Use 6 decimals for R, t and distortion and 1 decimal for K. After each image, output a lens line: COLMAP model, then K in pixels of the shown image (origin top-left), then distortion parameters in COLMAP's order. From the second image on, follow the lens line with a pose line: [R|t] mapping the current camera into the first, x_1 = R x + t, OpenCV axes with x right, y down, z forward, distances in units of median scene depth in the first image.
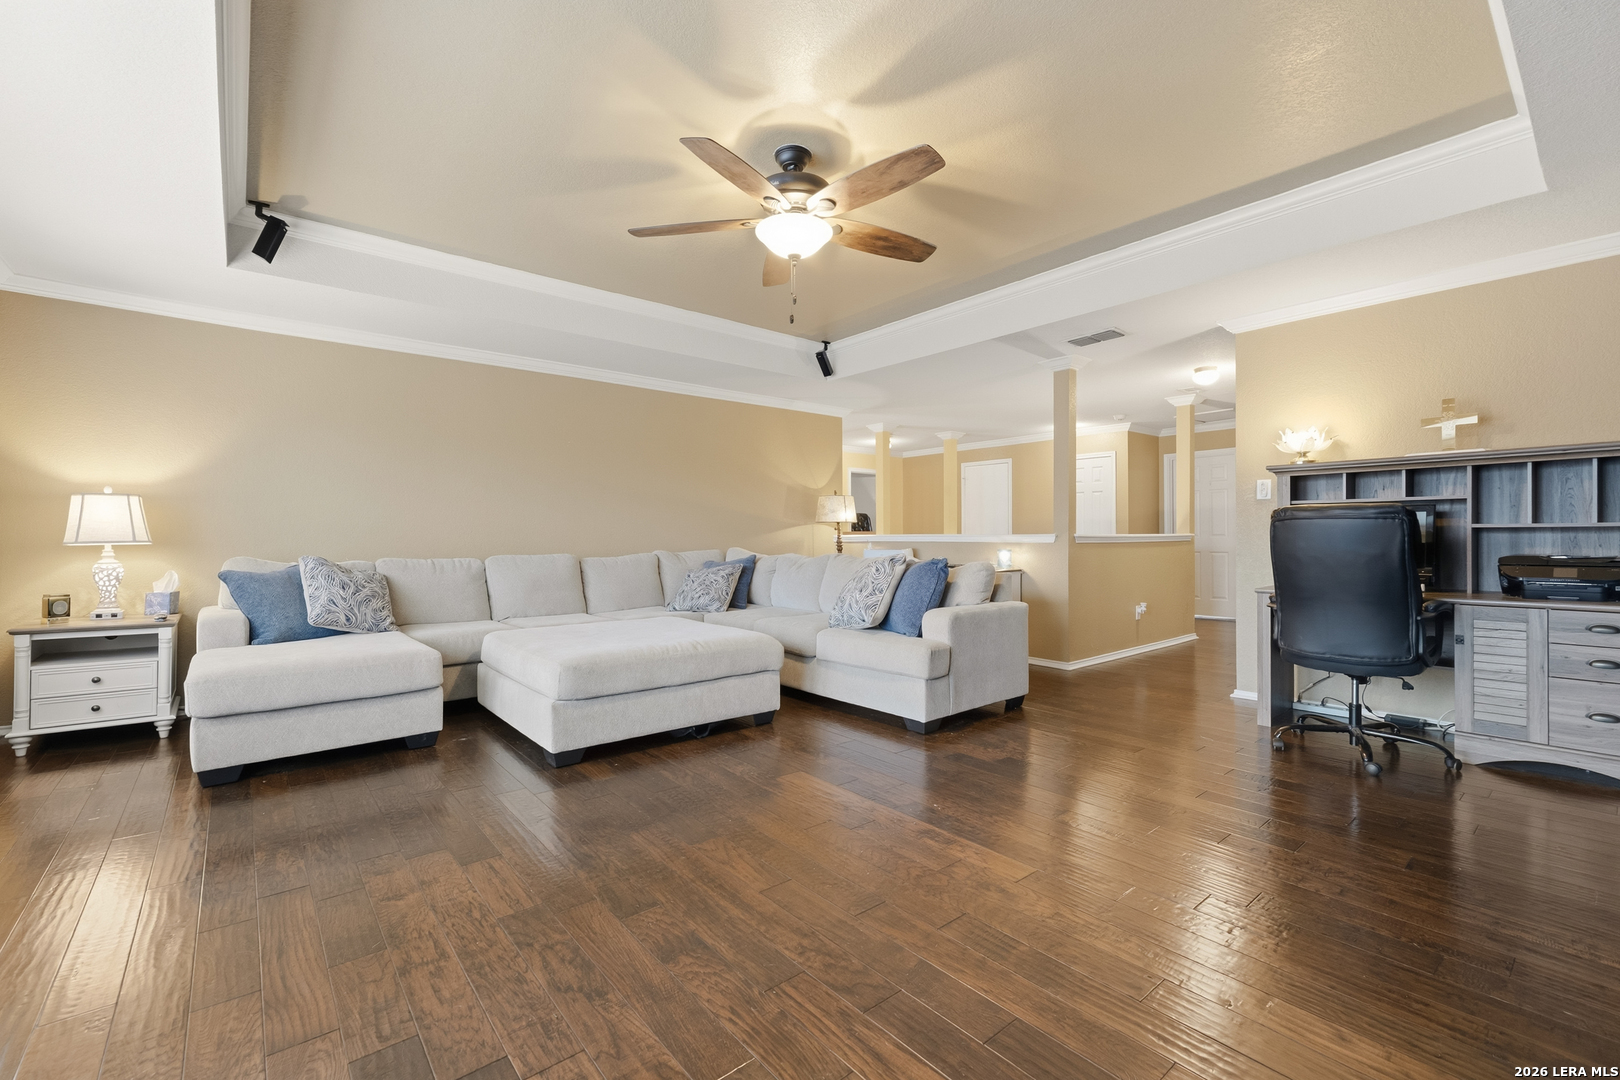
lens RADIAL K [[687.5, 0, 816.5], [0, 687.5, 536.4], [0, 0, 1]] dist [0.002420, 0.000453]
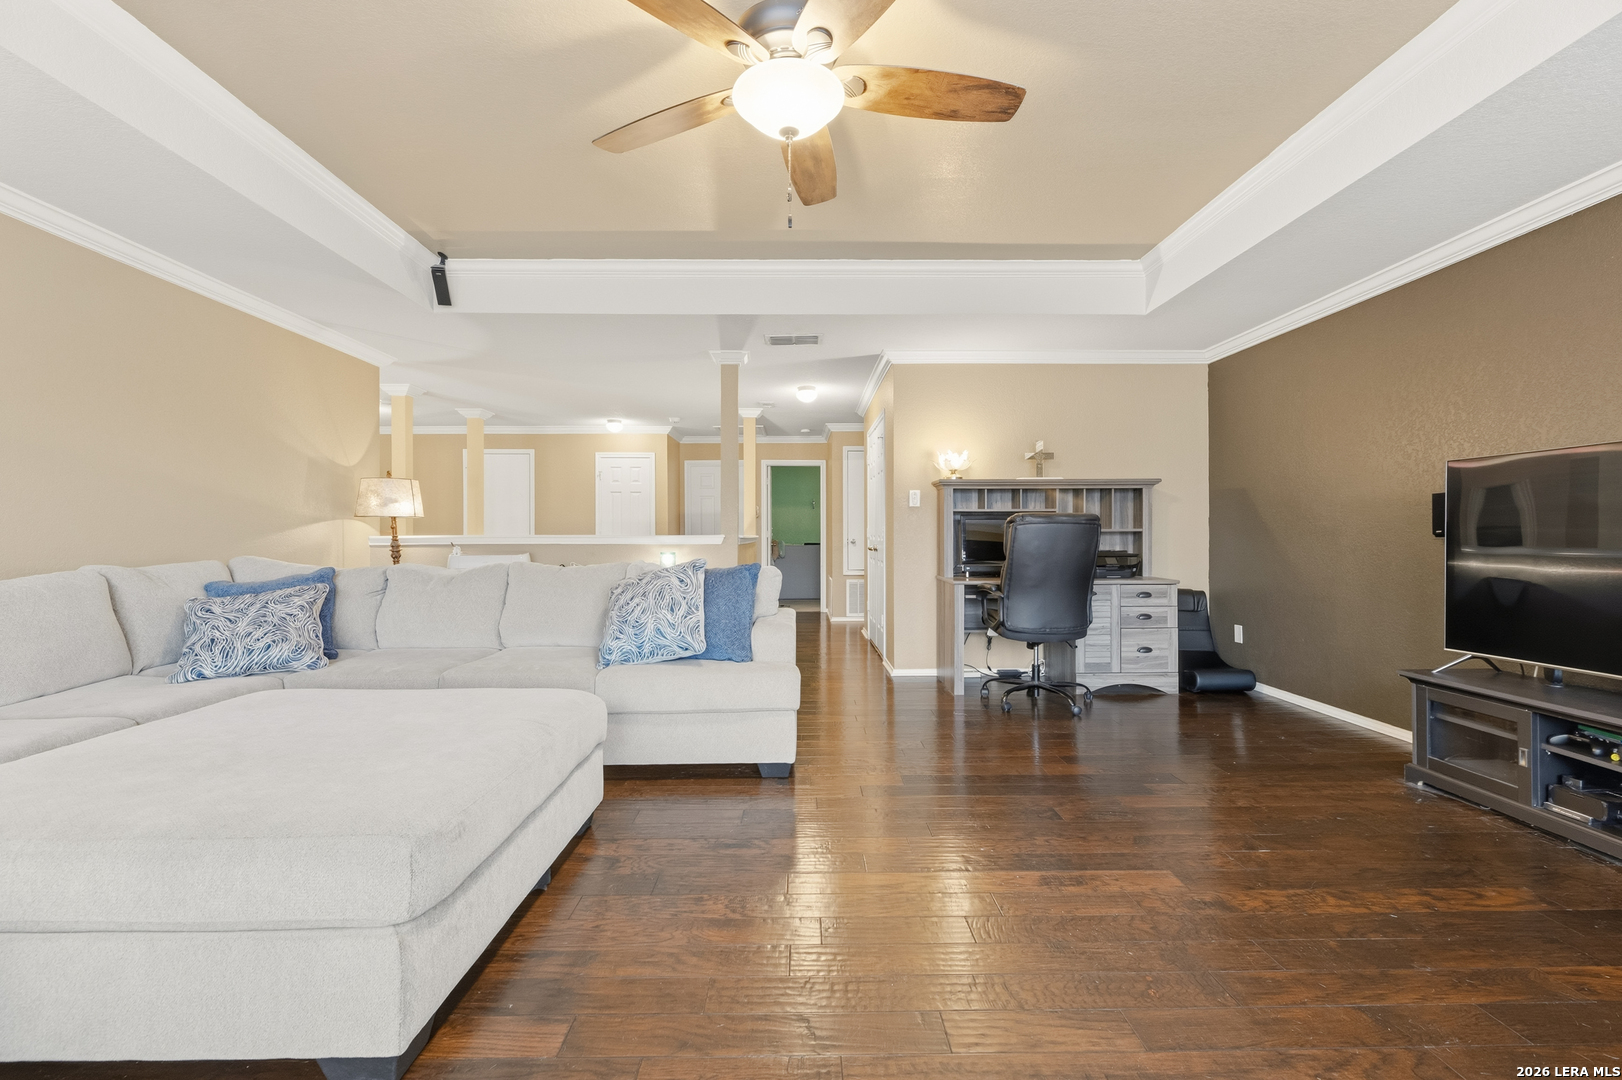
lens RADIAL K [[688.4, 0, 812.3], [0, 688.4, 526.1], [0, 0, 1]] dist [0.002420, 0.000453]
pose [[0.629664, 0.014116, 0.776740, -0.314577], [-0.000613, 0.999844, -0.017673, 0.001170], [-0.776868, 0.010652, 0.629574, 0.306846]]
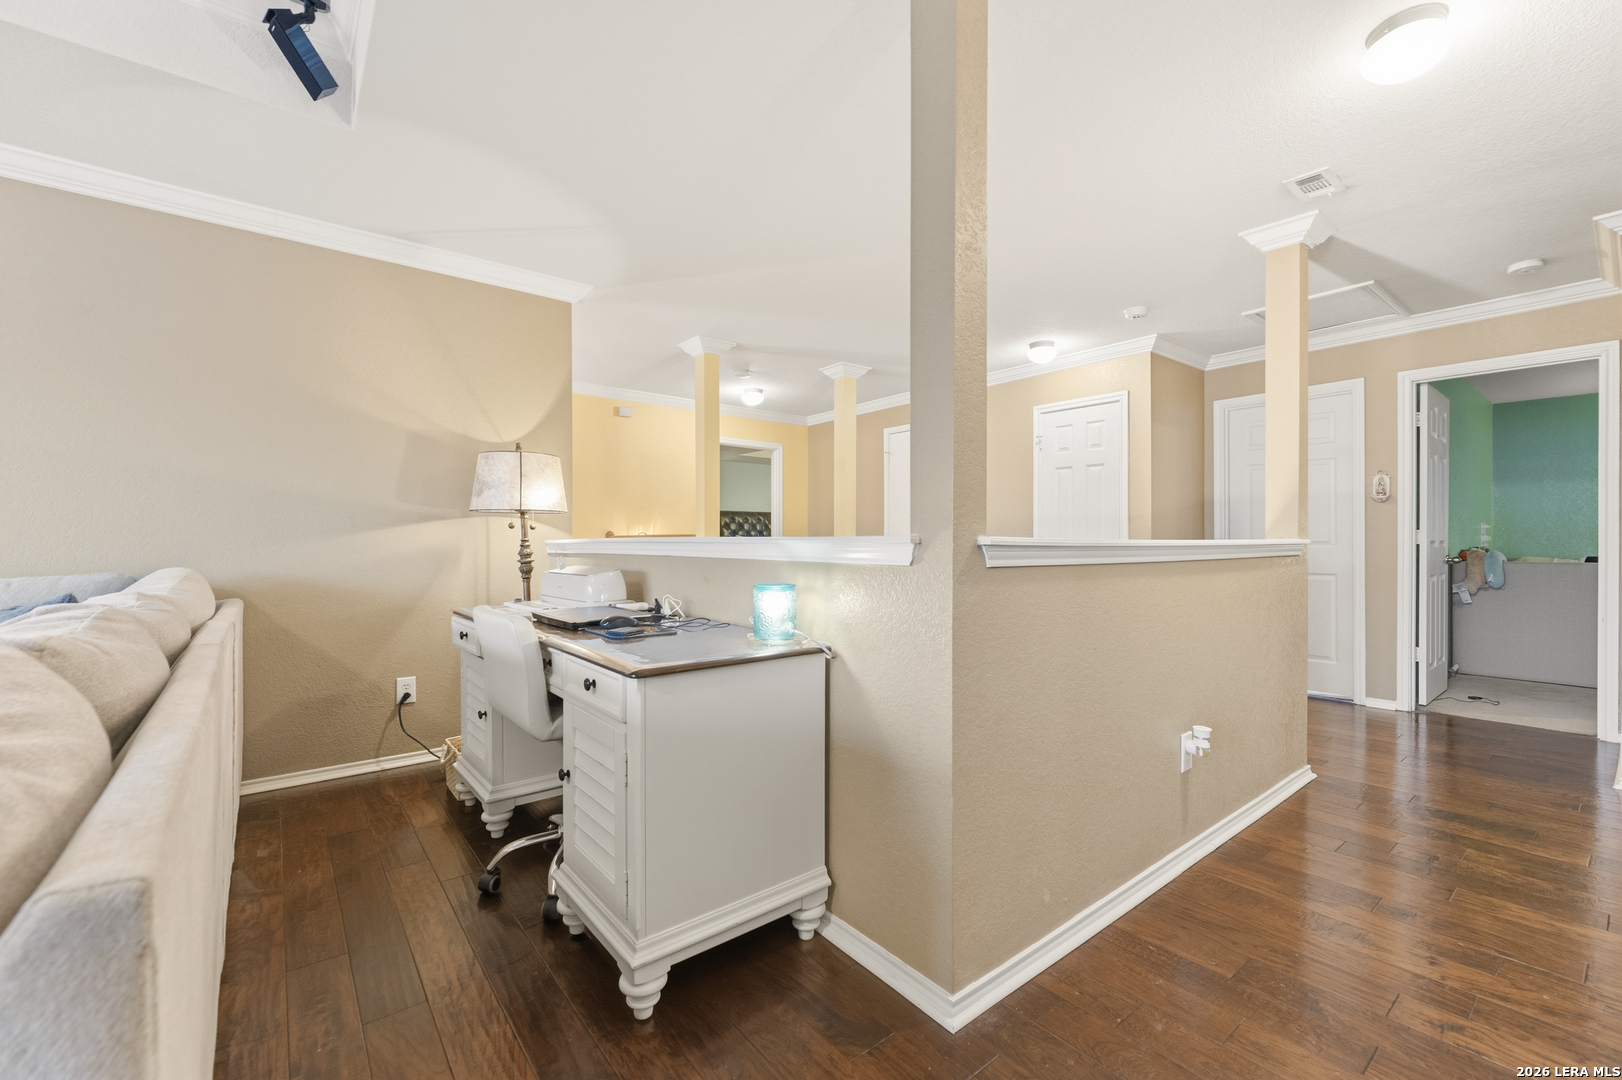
lens RADIAL K [[688.4, 0, 814.8], [0, 688.4, 542.6], [0, 0, 1]] dist [0.002420, 0.000453]
pose [[0.999844, 0.003258, -0.017369, 0.307618], [-0.003252, 0.999995, 0.000363, -0.000583], [0.017370, -0.000307, 0.999849, 0.703962]]
